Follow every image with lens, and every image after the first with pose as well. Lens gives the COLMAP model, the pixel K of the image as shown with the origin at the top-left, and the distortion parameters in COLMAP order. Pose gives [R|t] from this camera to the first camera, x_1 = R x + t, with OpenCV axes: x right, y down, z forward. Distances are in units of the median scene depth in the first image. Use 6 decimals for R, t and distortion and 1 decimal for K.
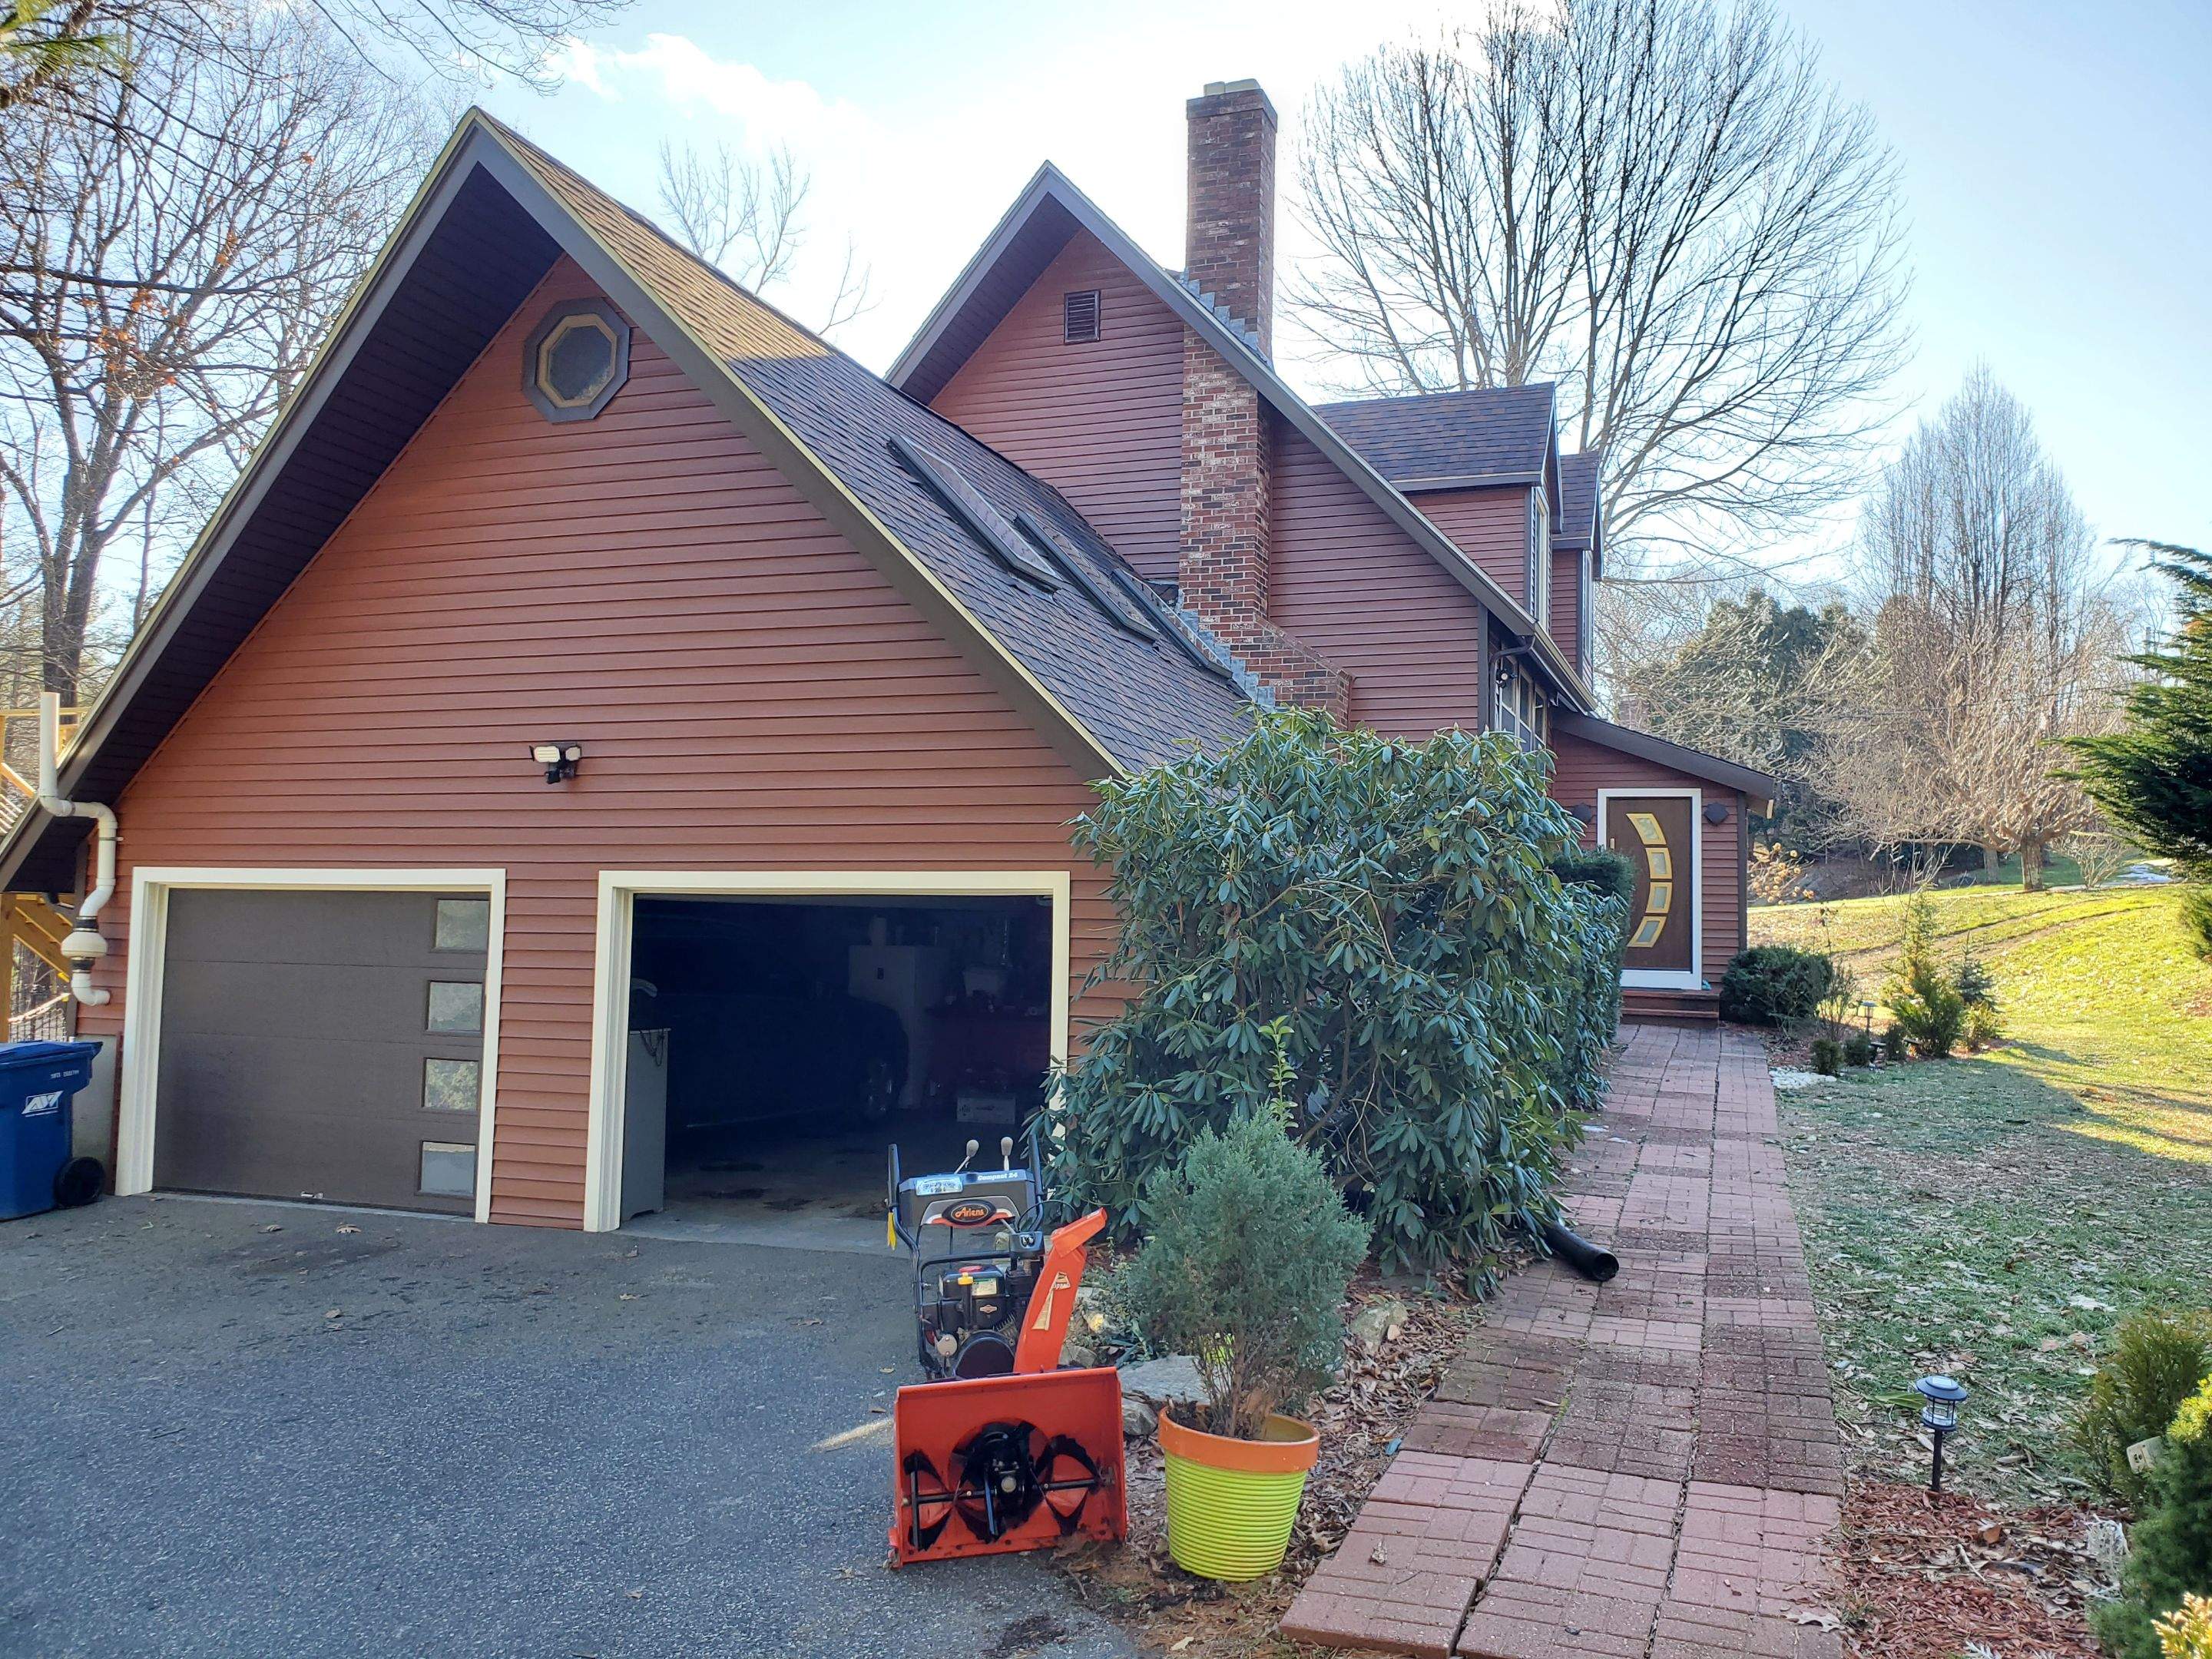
lens RADIAL K [[1630.2, 0, 1116.3], [0, 1630.2, 860.7], [0, 0, 1]] dist [0.070065, -0.000029]
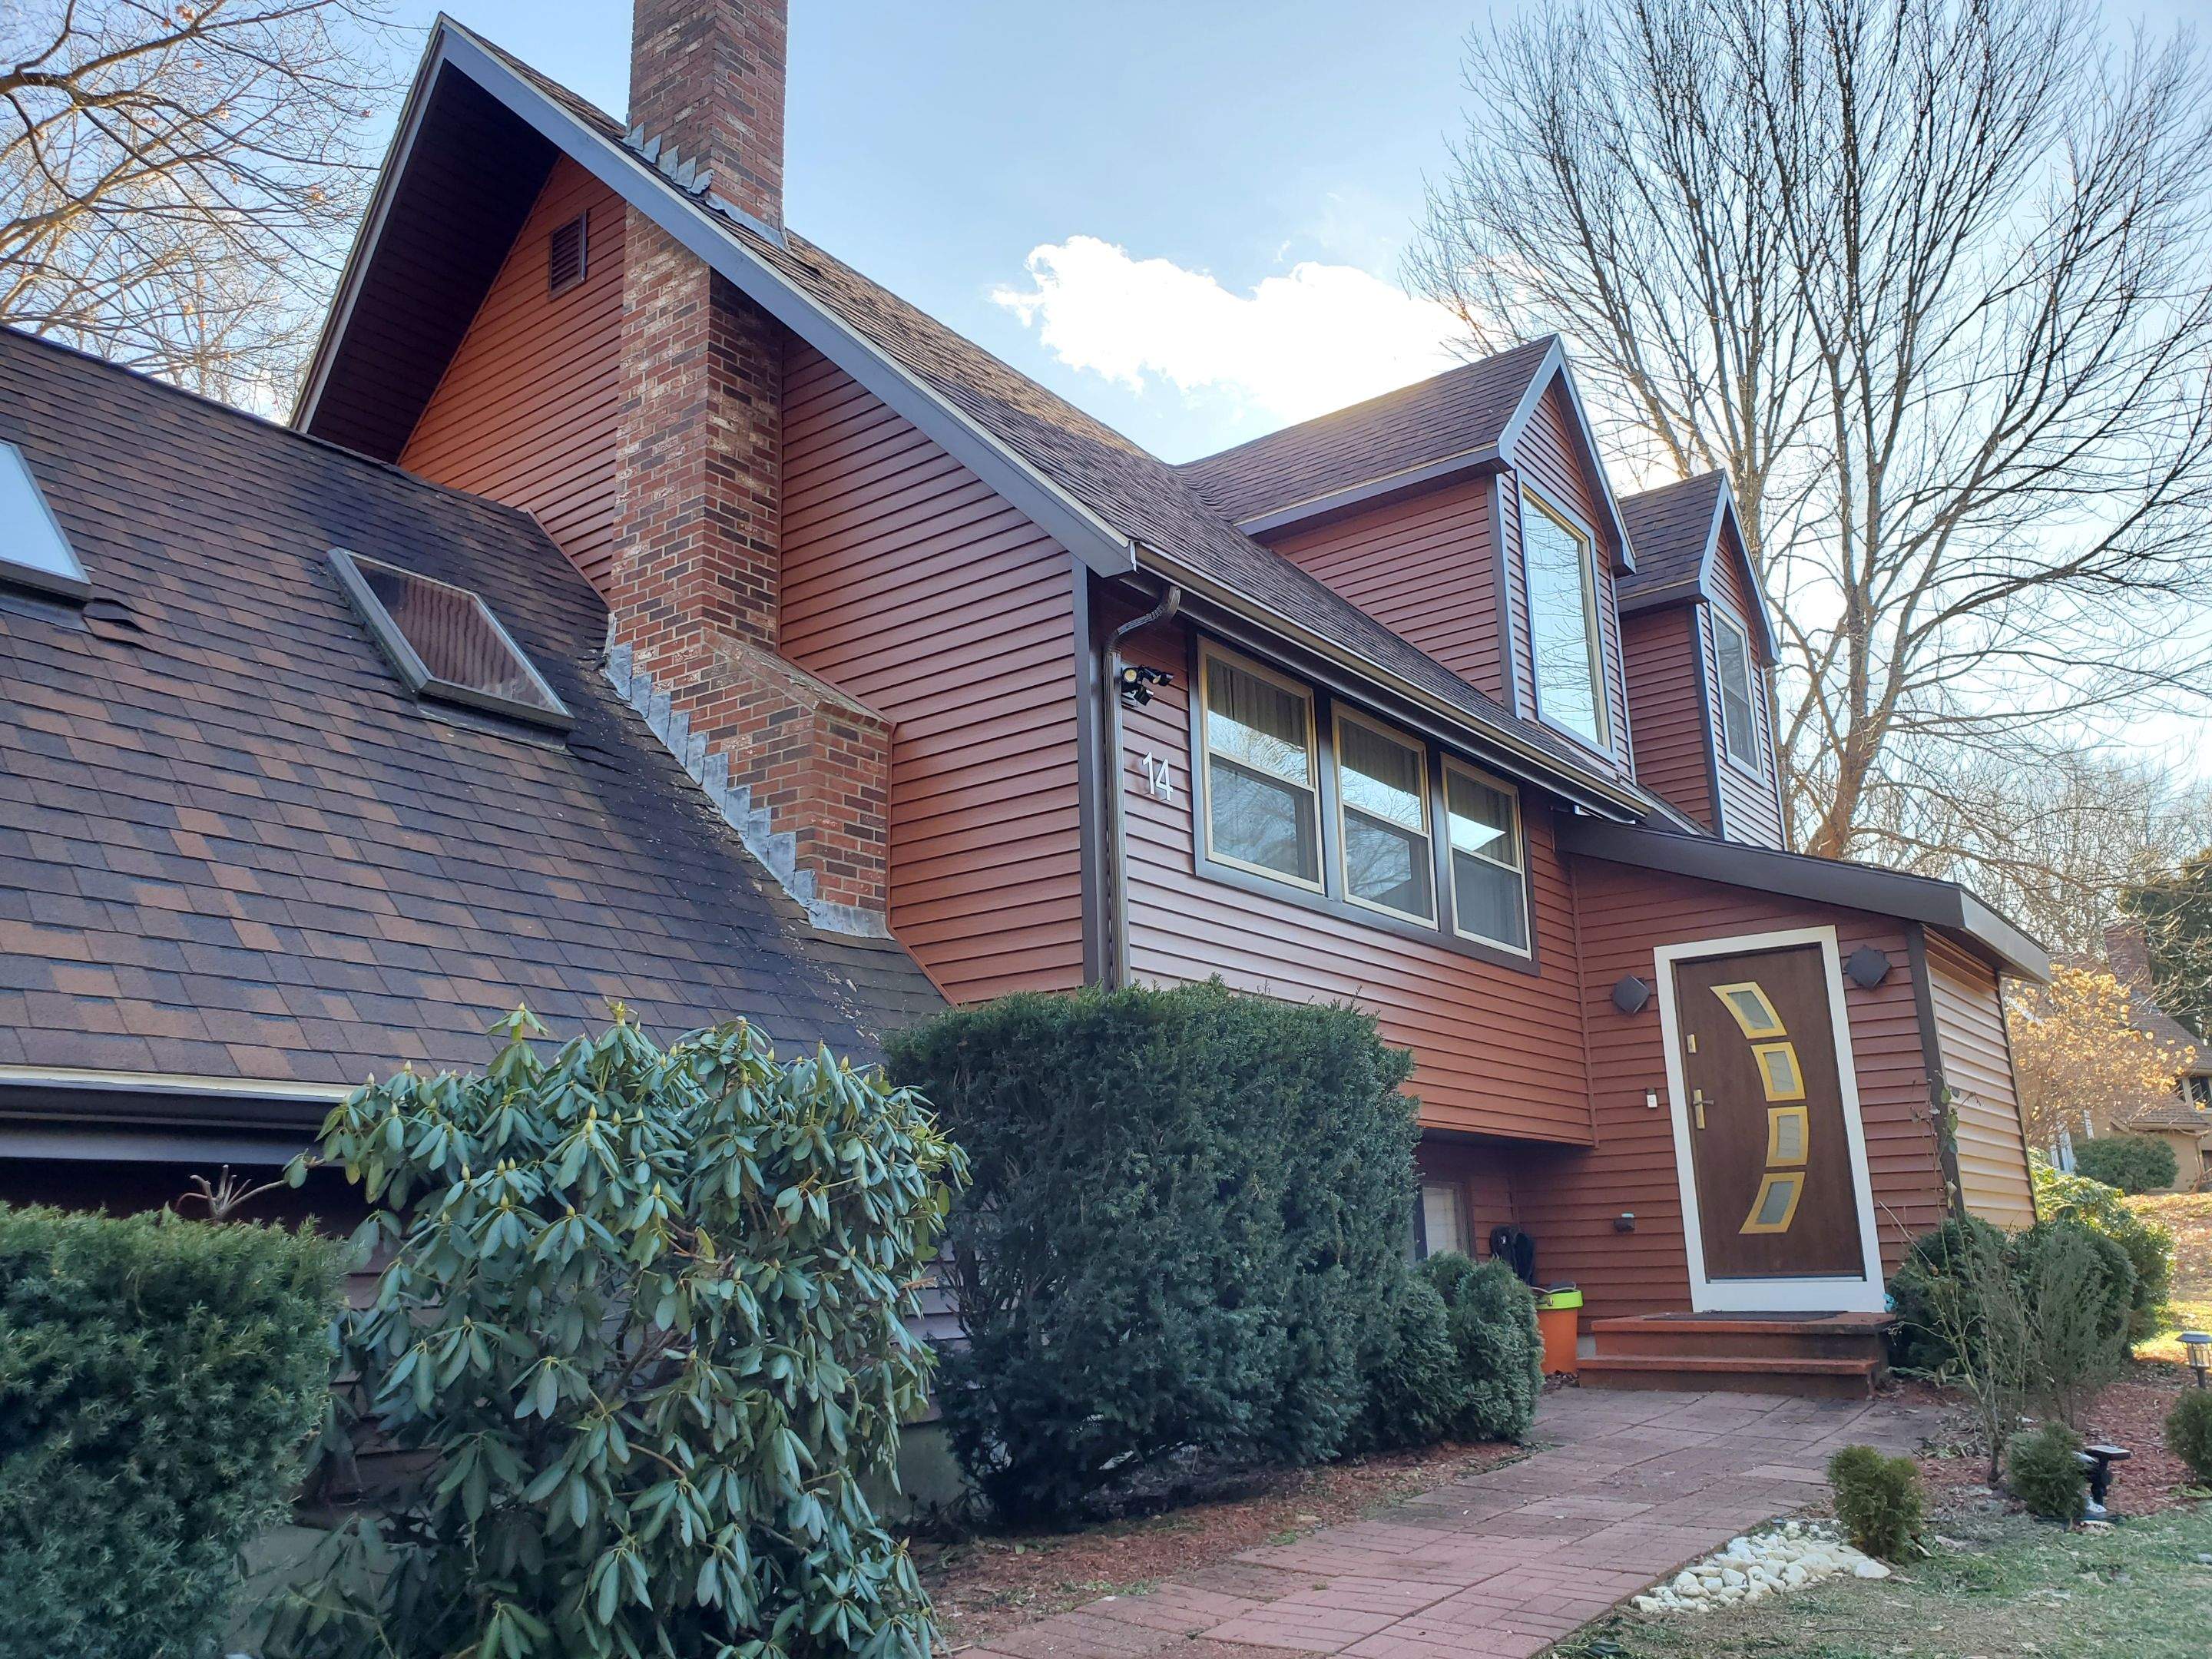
lens RADIAL K [[1750.7, 0, 1106.0], [0, 1750.7, 829.5], [0, 0, 1]] dist [0.044641, -0.001398]
pose [[0.963077, -0.112738, -0.244487, 0.342764], [0.058355, 0.973927, -0.219228, 0.048590], [0.262827, 0.196866, 0.944545, 0.489282]]
